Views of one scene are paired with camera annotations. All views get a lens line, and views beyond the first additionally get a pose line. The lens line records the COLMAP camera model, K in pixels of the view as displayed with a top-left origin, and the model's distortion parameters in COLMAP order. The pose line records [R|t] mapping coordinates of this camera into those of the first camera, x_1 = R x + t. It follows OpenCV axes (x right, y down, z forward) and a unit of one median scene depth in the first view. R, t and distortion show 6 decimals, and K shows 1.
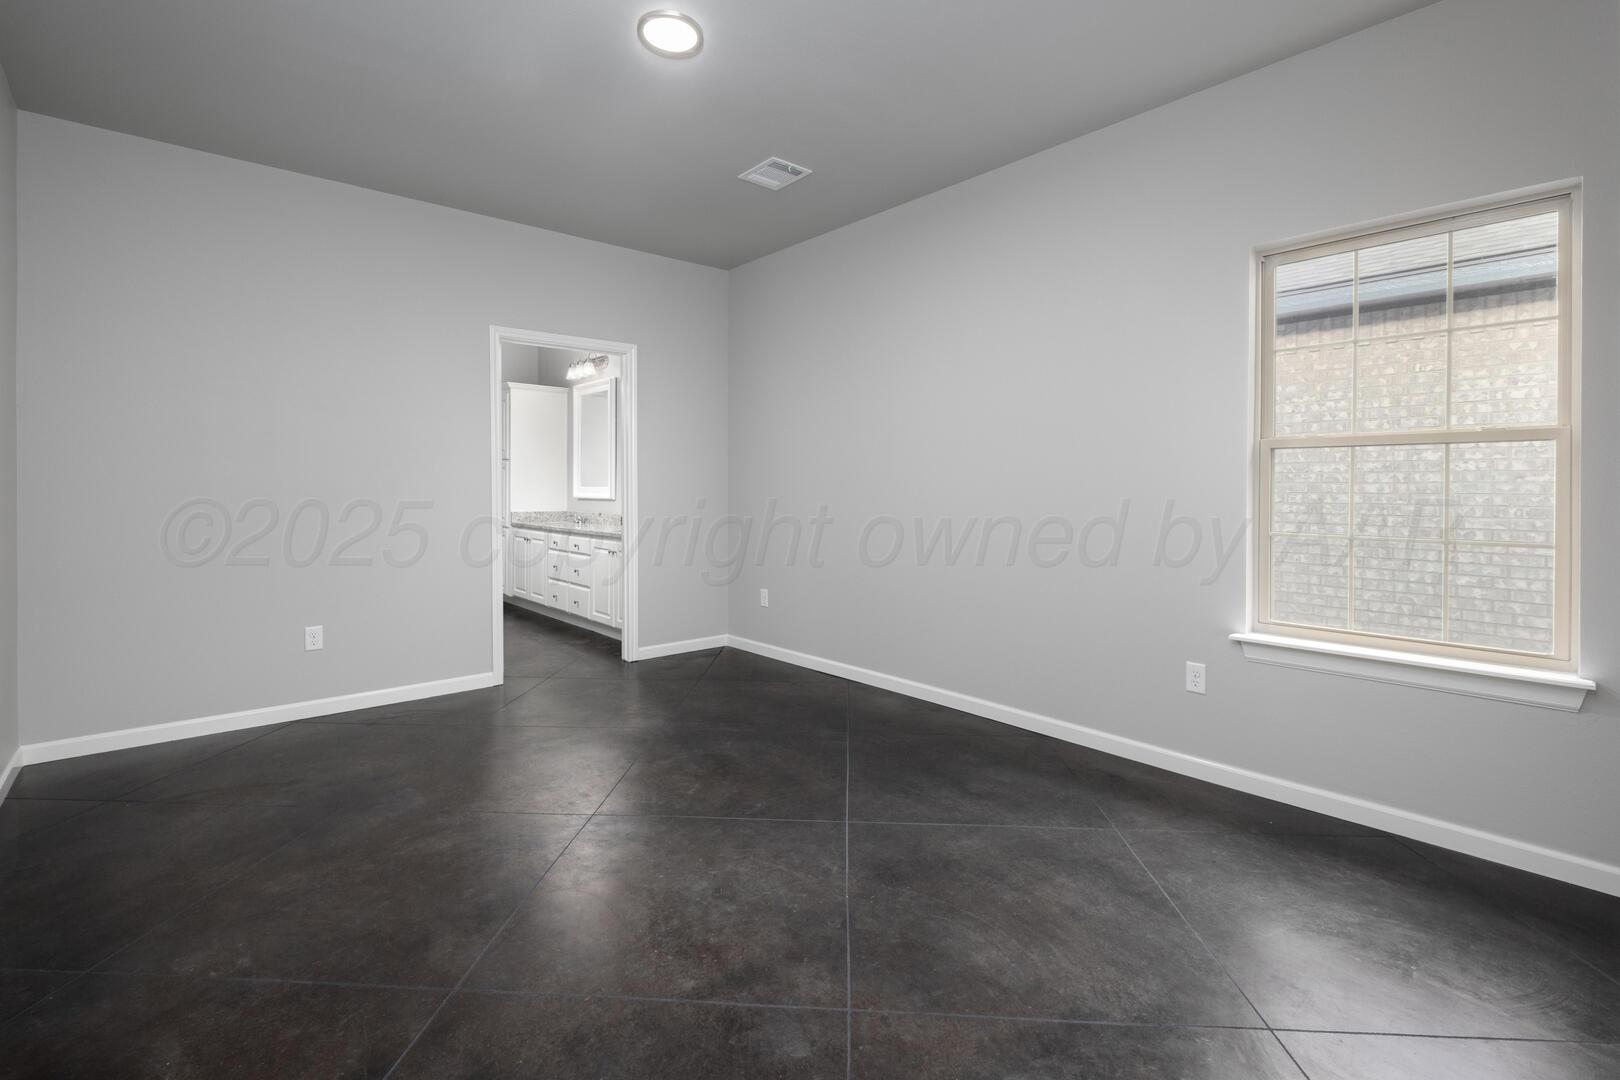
lens RADIAL K [[737.8, 0, 813.7], [0, 737.8, 492.1], [0, 0, 1]] dist [0.012814, -0.006192]
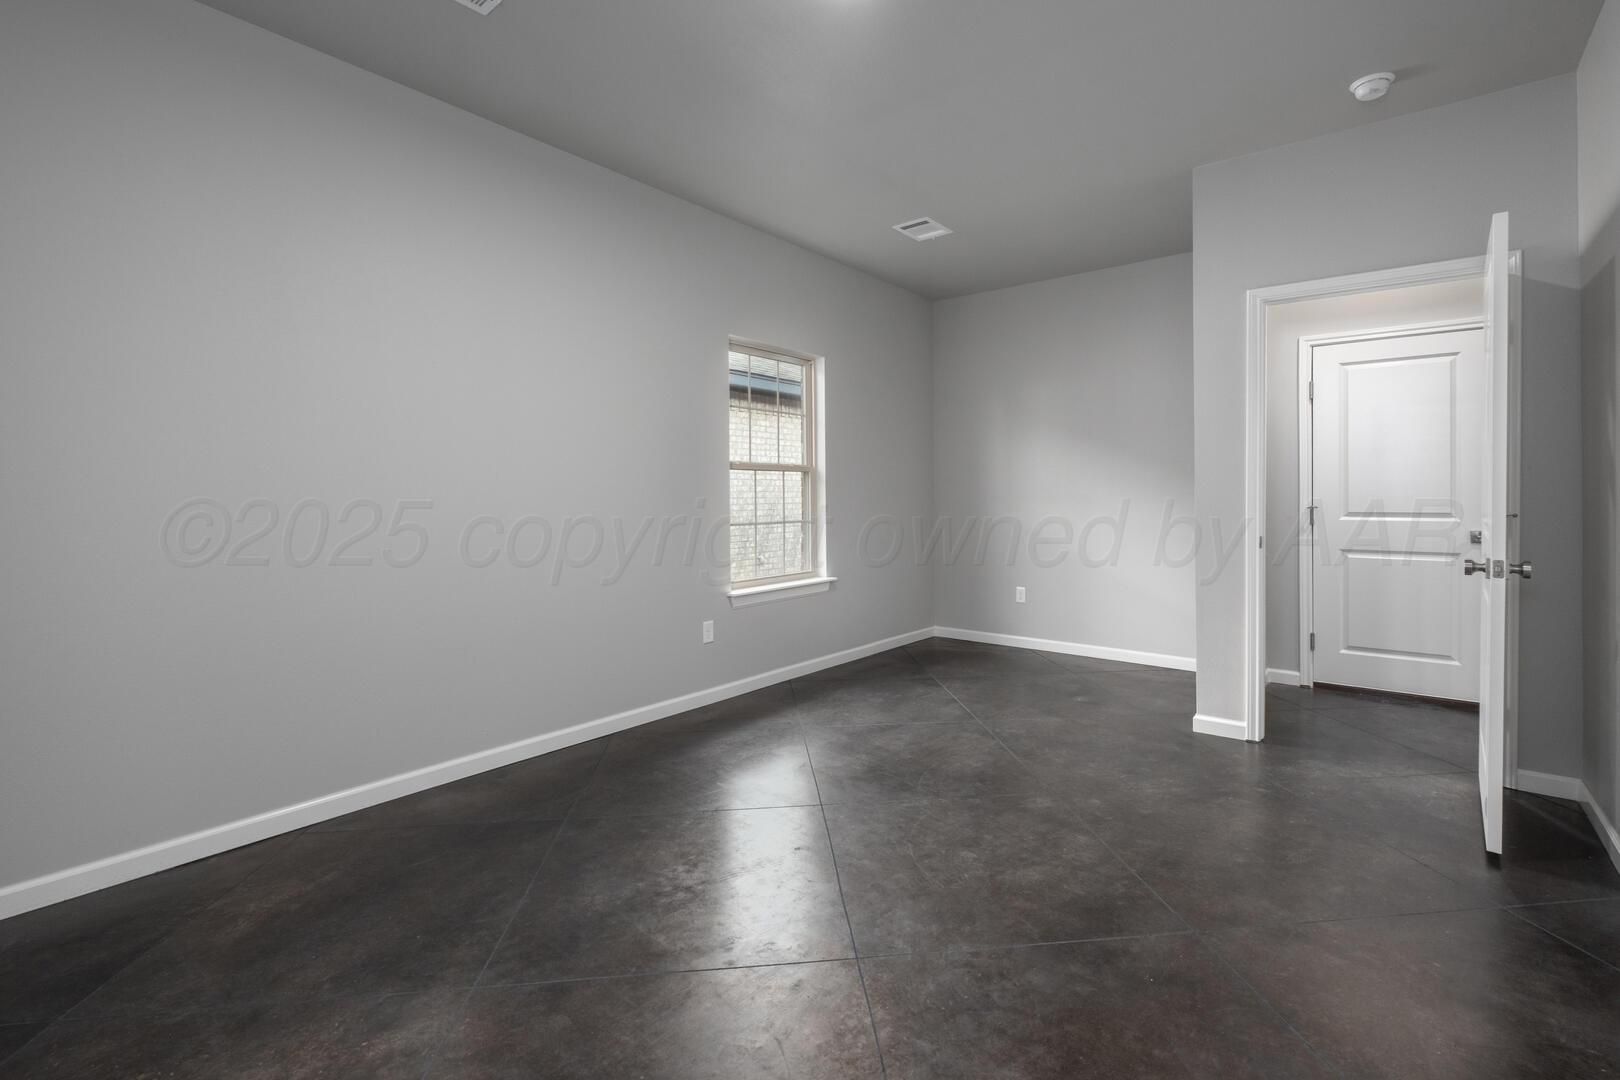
lens RADIAL K [[737.8, 0, 822.7], [0, 737.8, 492.5], [0, 0, 1]] dist [0.012814, -0.006192]
pose [[-0.176325, 0.001327, 0.984331, -1.224524], [0.012570, 0.999921, 0.000903, -0.013341], [-0.984252, 0.012532, -0.176327, 1.423505]]
